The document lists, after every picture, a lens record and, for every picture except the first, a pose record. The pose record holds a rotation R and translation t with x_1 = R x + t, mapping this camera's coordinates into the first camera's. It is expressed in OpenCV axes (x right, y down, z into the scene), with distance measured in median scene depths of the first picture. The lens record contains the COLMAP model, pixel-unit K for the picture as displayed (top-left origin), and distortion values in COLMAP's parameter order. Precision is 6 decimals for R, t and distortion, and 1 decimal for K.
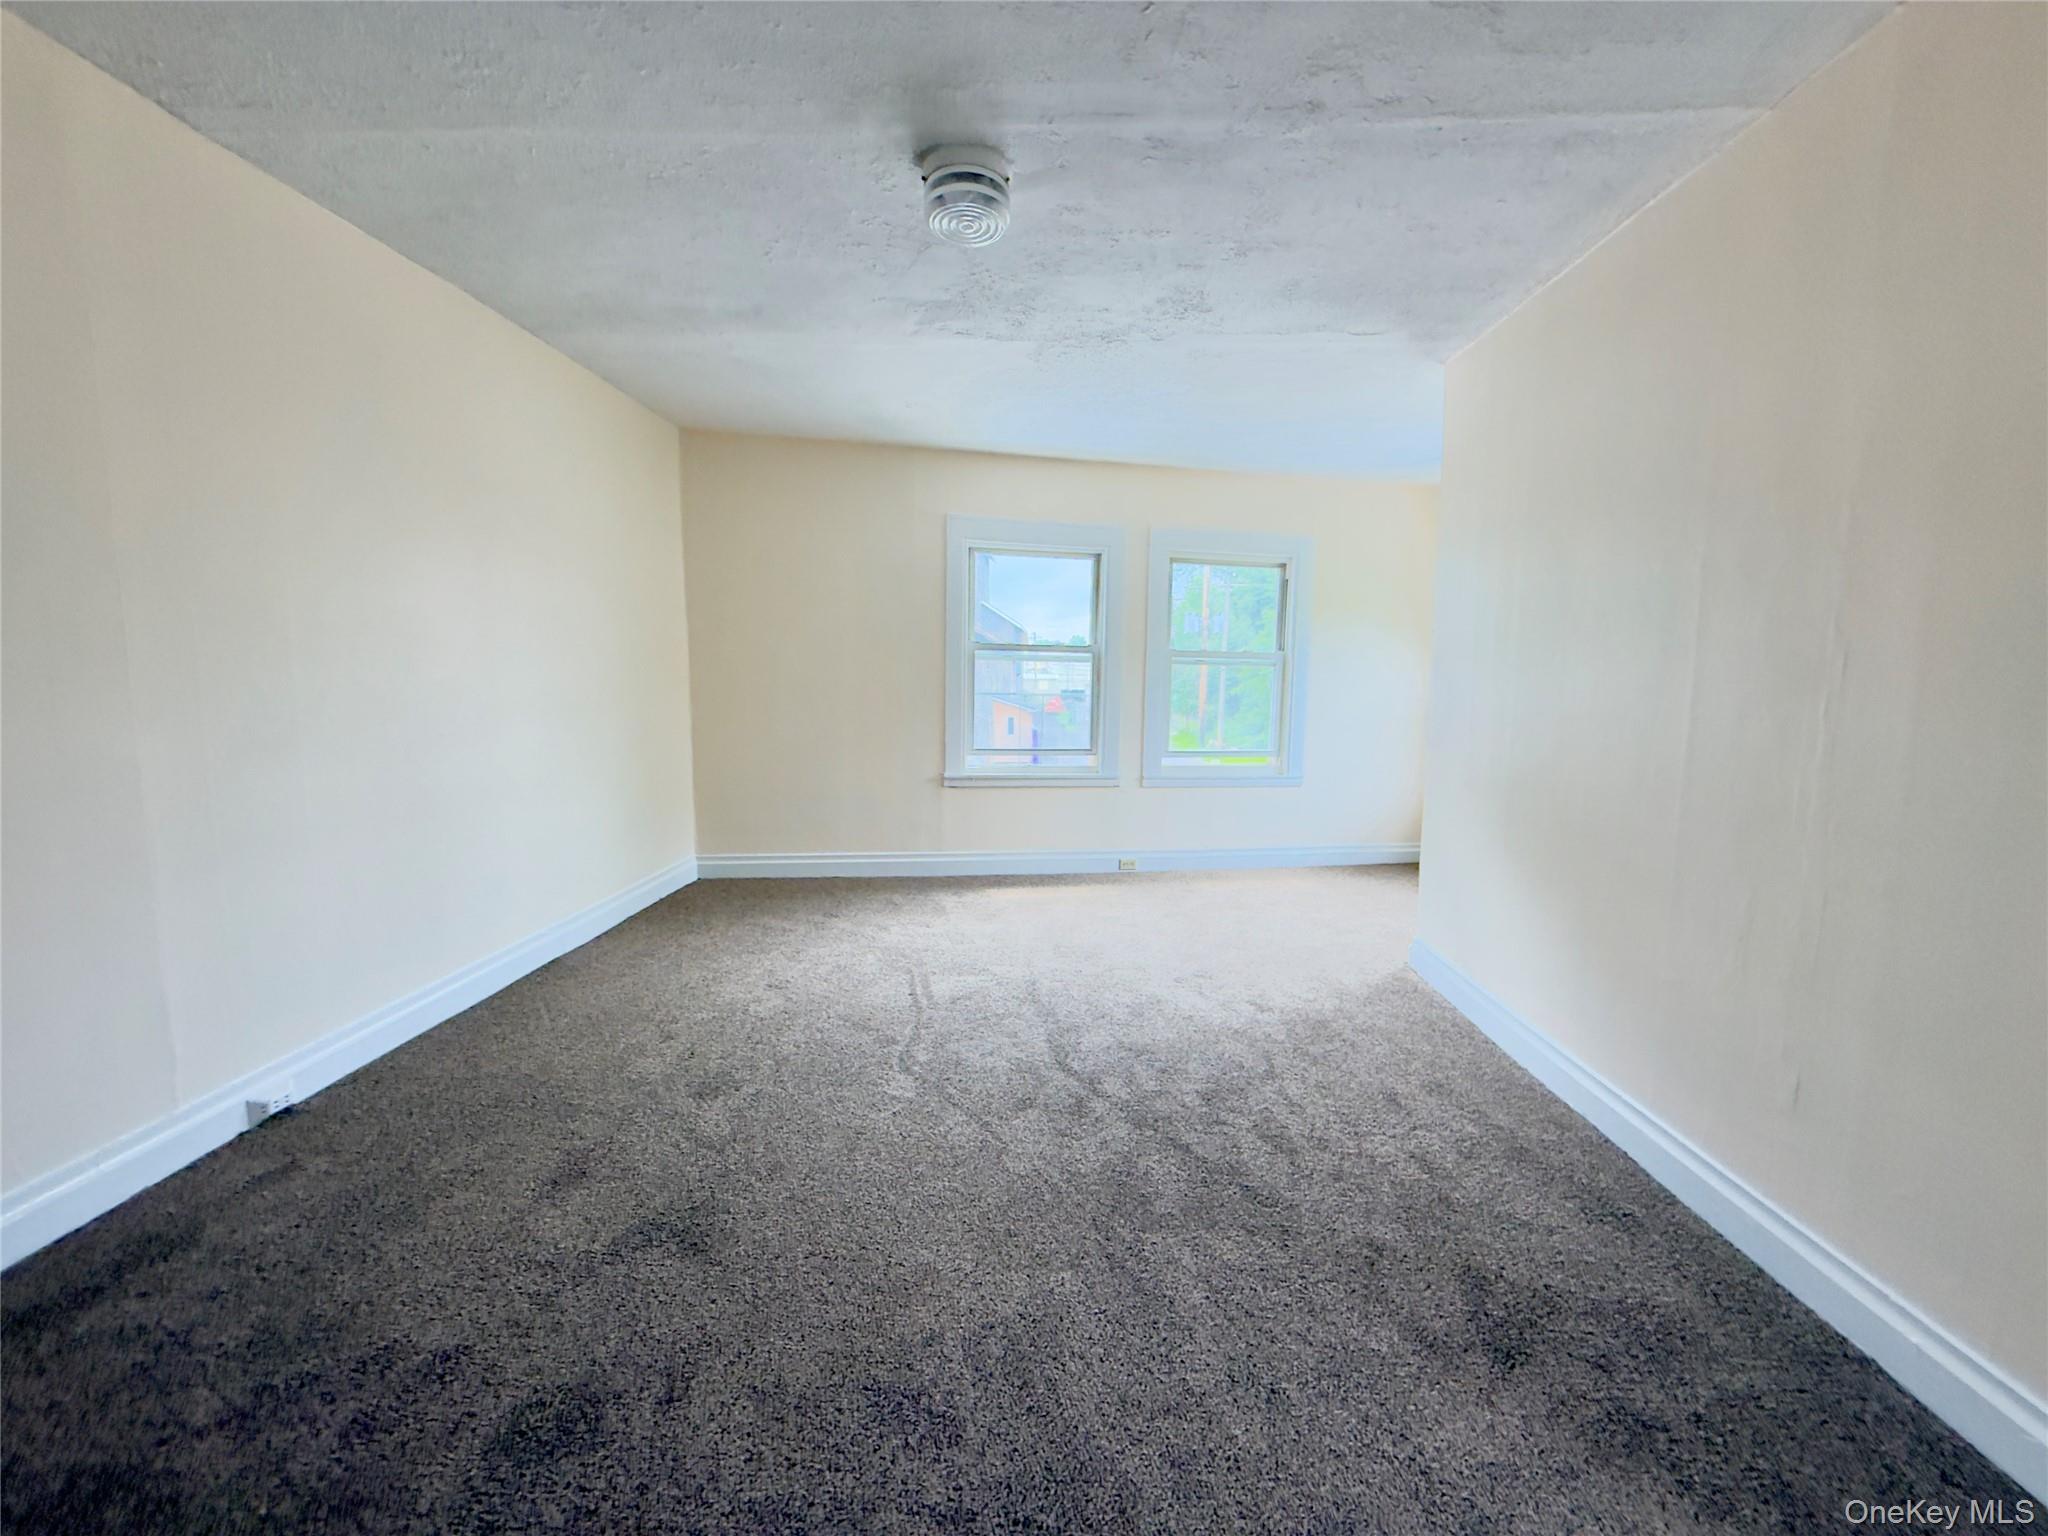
lens RADIAL K [[818.8, 0, 1032.0], [0, 818.8, 759.4], [0, 0, 1]] dist [-0.000623, -0.000147]
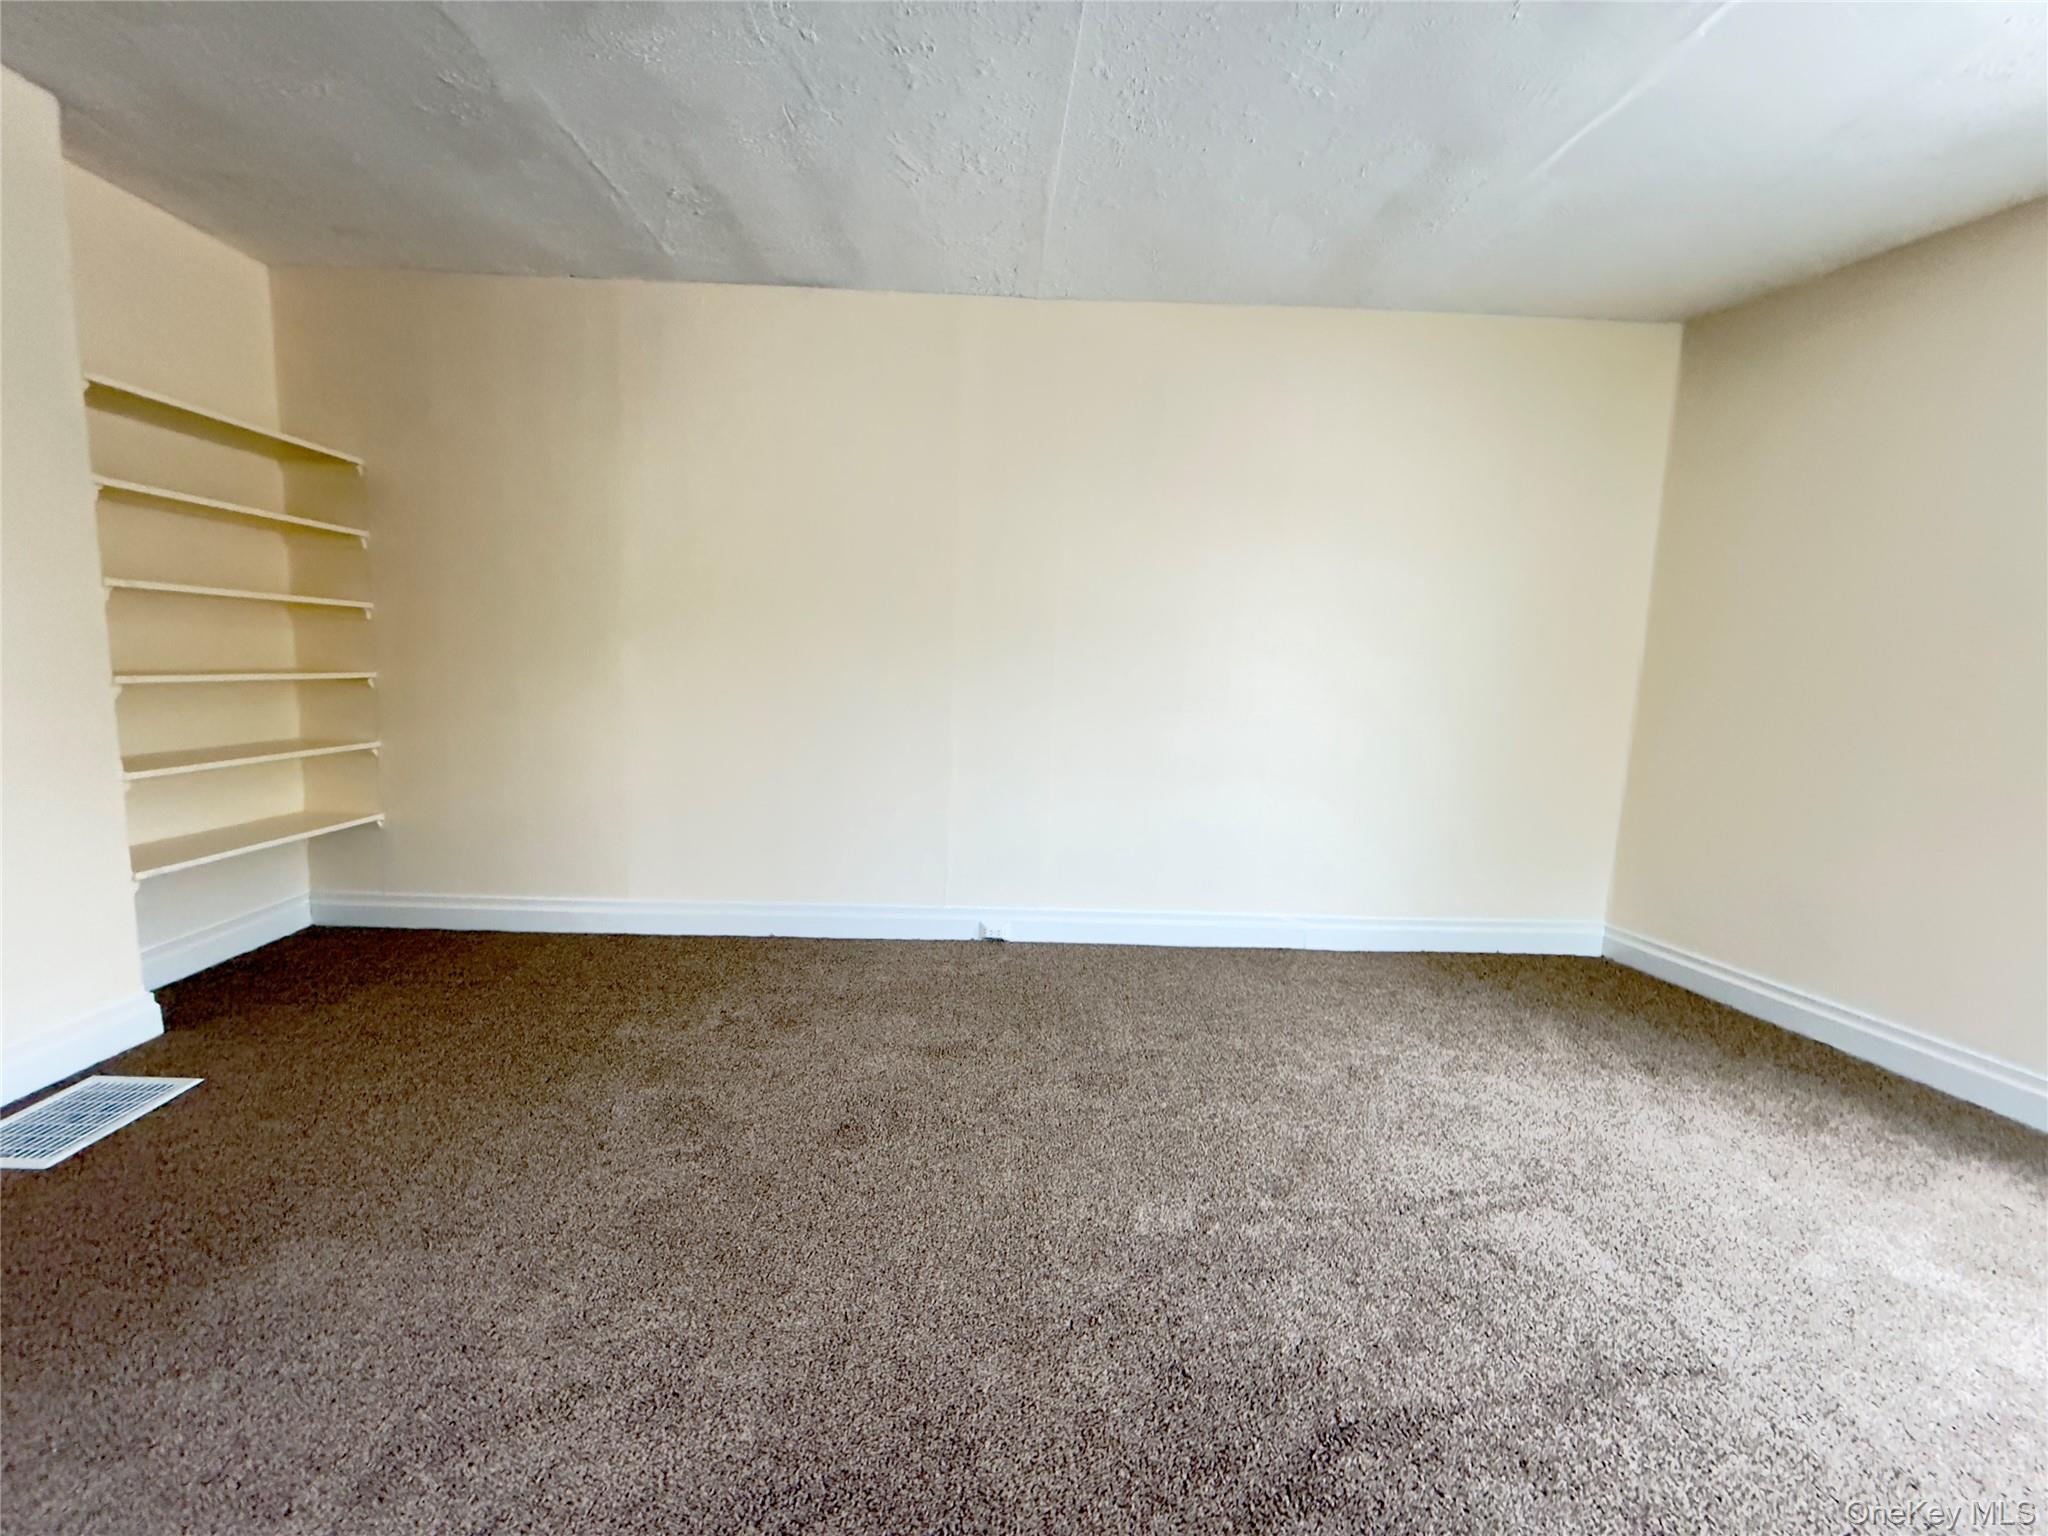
lens RADIAL K [[818.8, 0, 1023.7], [0, 818.8, 777.9], [0, 0, 1]] dist [-0.000623, -0.000147]
pose [[0.067108, 0.130908, -0.989121, 0.385858], [-0.137859, 0.983063, 0.120753, -0.041158], [0.988176, 0.128256, 0.084019, 0.602572]]
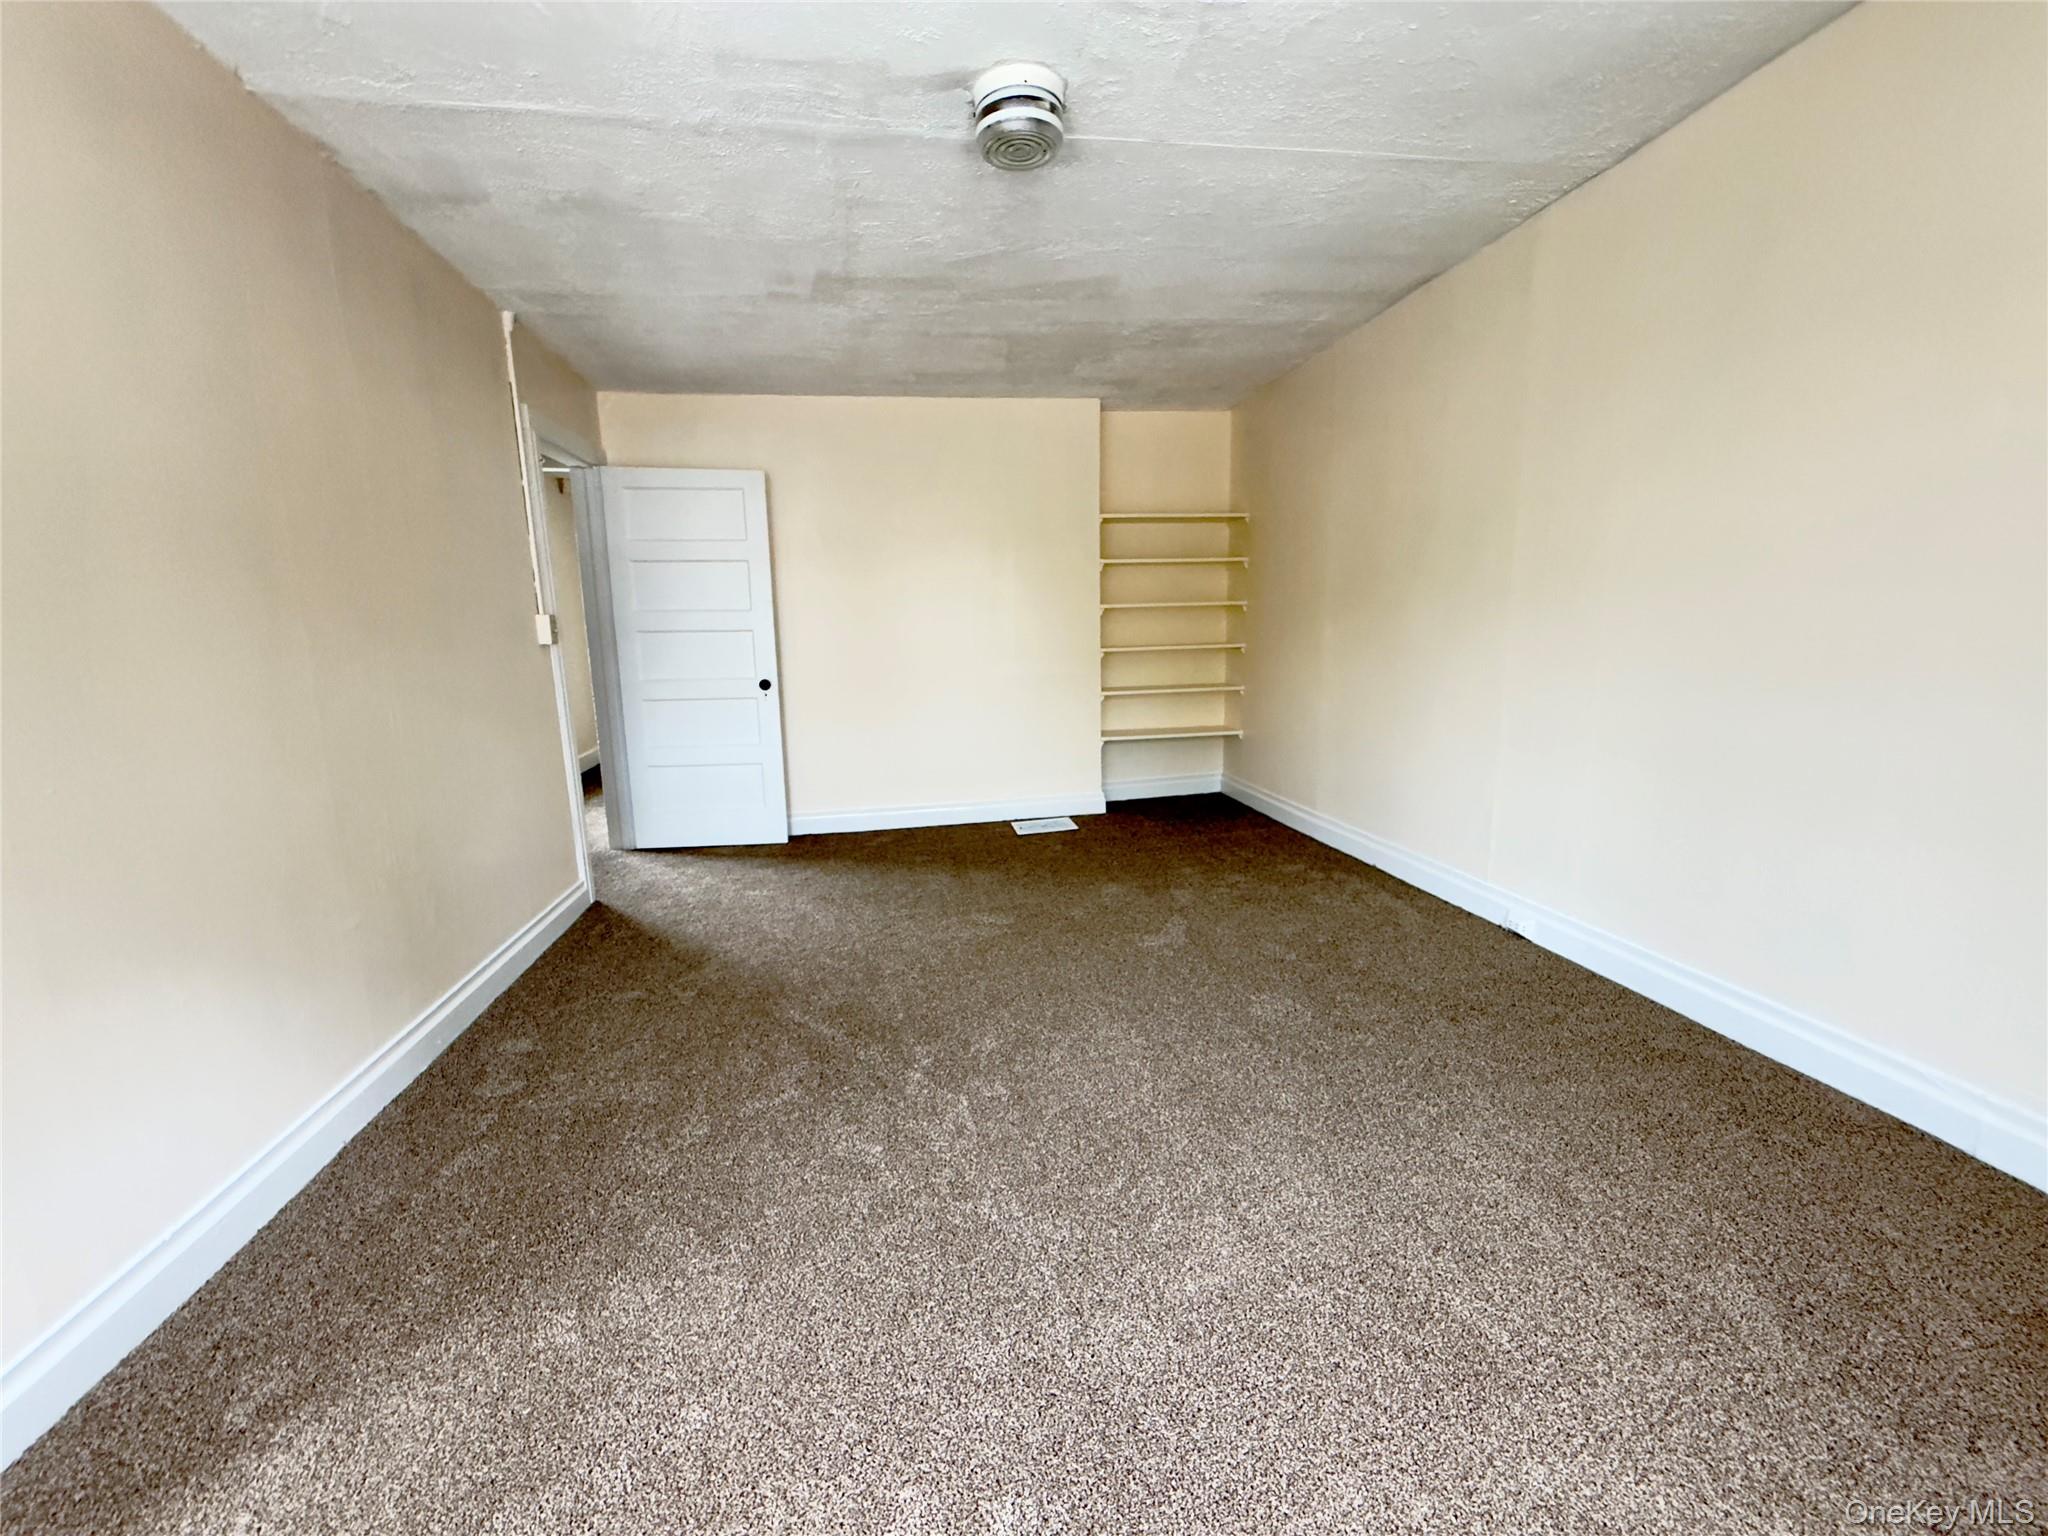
lens RADIAL K [[818.8, 0, 1016.7], [0, 818.8, 773.2], [0, 0, 1]] dist [-0.000623, -0.000147]
pose [[-0.980523, 0.048266, -0.190379, 0.099893], [-0.005751, 0.961862, 0.273475, -0.132600], [0.196318, 0.269243, -0.942851, 1.398818]]
